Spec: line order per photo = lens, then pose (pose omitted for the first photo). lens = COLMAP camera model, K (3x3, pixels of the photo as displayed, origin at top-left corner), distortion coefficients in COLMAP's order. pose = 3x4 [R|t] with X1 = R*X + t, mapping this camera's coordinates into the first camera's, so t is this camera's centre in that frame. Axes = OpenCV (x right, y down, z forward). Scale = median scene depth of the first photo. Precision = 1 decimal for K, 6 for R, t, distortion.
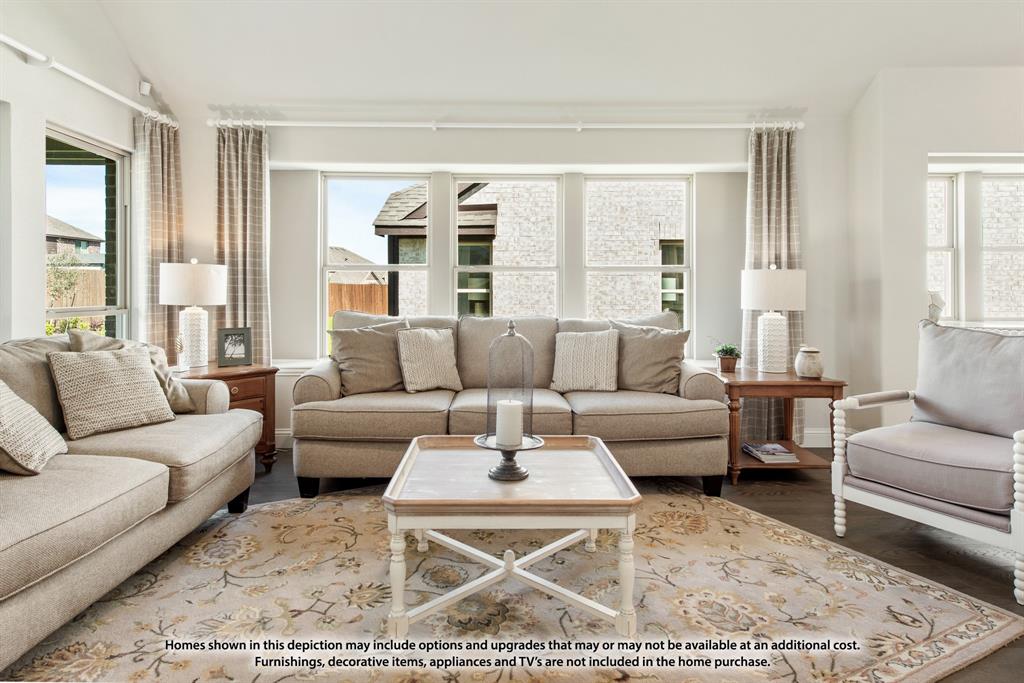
lens RADIAL K [[602.3, 0, 497.1], [0, 602.3, 289.2], [0, 0, 1]] dist [0.023075, -0.009468]
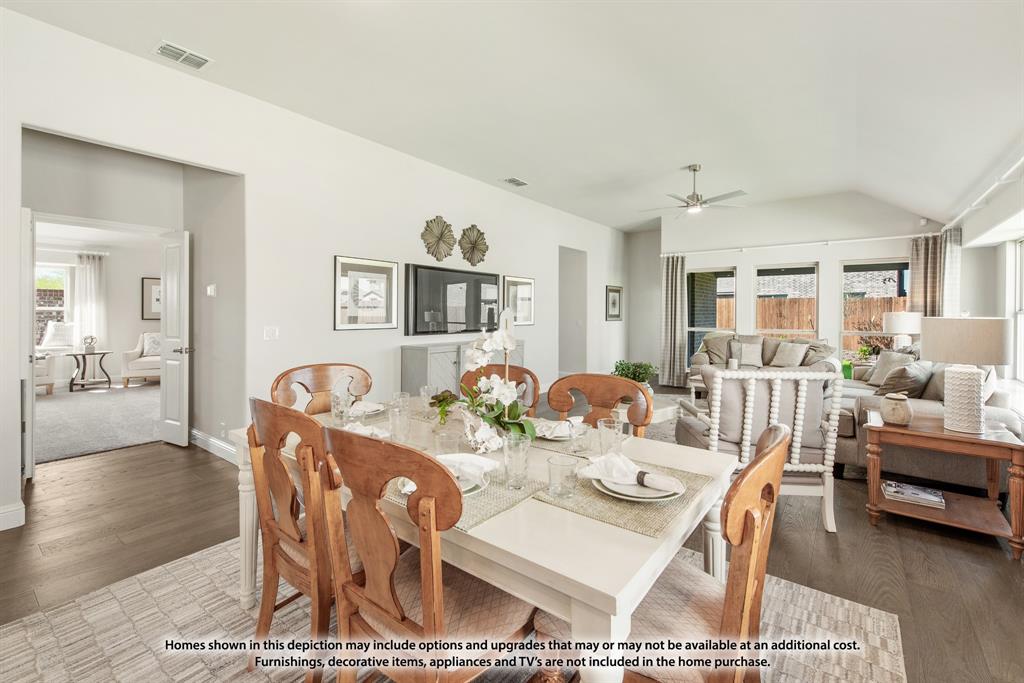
lens RADIAL K [[439.0, 0, 526.5], [0, 439.0, 316.1], [0, 0, 1]] dist [0.011266, -0.001146]
pose [[-0.605513, 0.003093, -0.795830, 1.353720], [-0.005858, 0.999948, 0.008343, -0.035118], [0.795814, 0.009714, -0.605463, 0.876852]]
